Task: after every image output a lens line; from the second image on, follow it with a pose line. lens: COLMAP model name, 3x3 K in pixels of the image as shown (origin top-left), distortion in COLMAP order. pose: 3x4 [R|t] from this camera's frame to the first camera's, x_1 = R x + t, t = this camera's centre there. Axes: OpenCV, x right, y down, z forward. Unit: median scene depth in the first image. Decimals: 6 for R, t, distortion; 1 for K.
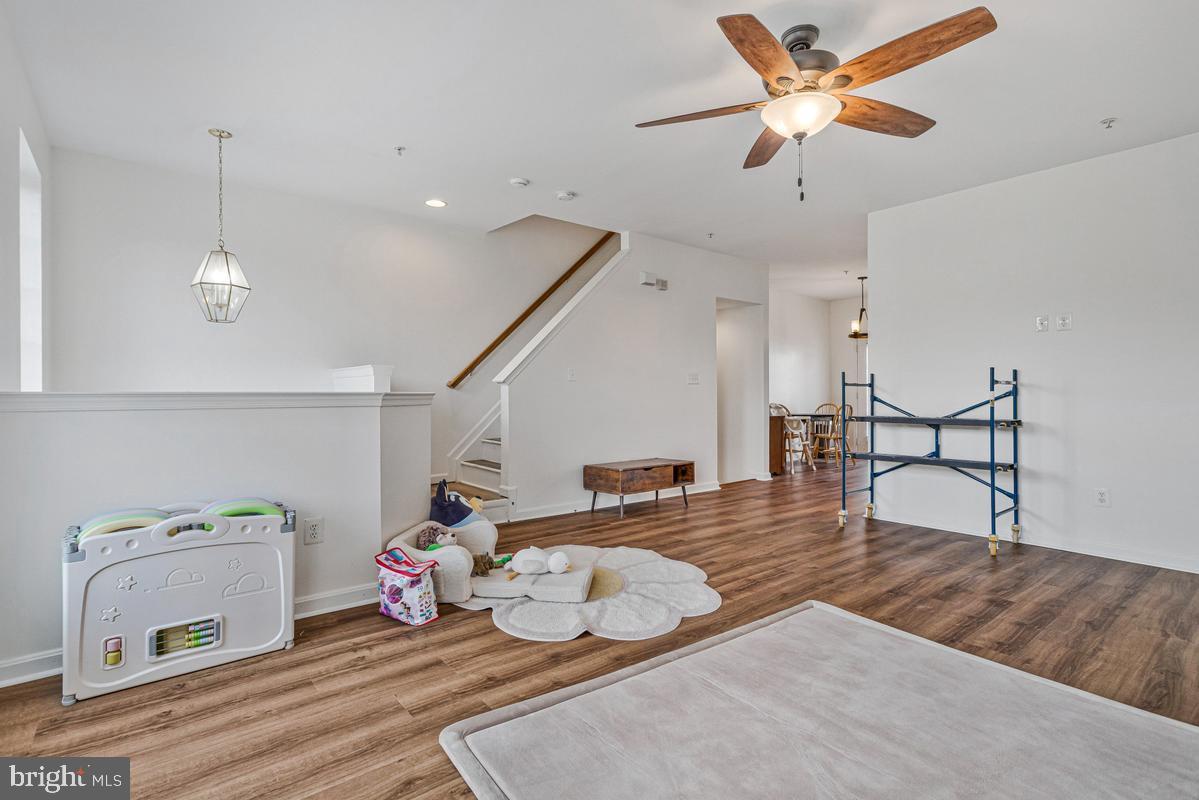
lens RADIAL K [[579.2, 0, 600.1], [0, 579.2, 391.7], [0, 0, 1]] dist [0.006107, 0.000482]
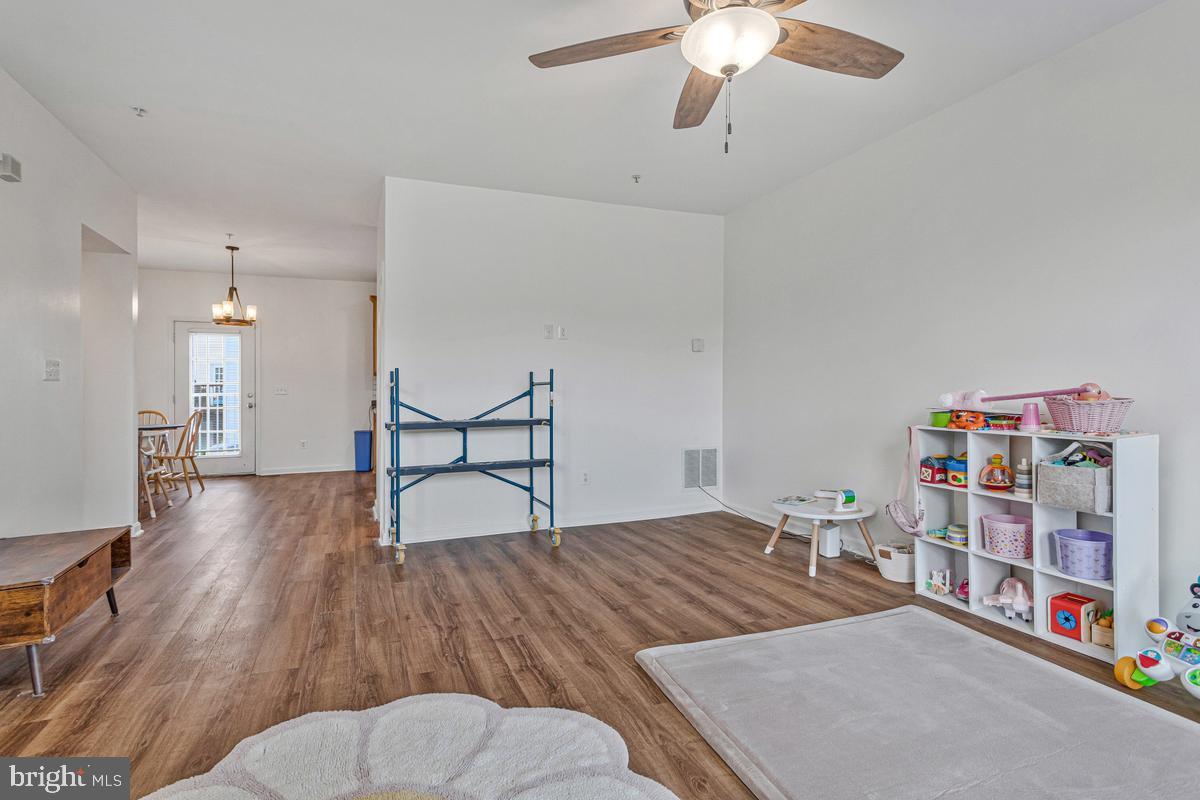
lens RADIAL K [[579.7, 0, 597.1], [0, 579.7, 399.1], [0, 0, 1]] dist [0.006107, 0.000482]
pose [[0.289865, -0.011143, 0.957003, -0.339820], [0.005032, 0.999936, 0.010118, 0.001655], [-0.957054, 0.001882, 0.289903, 0.672787]]
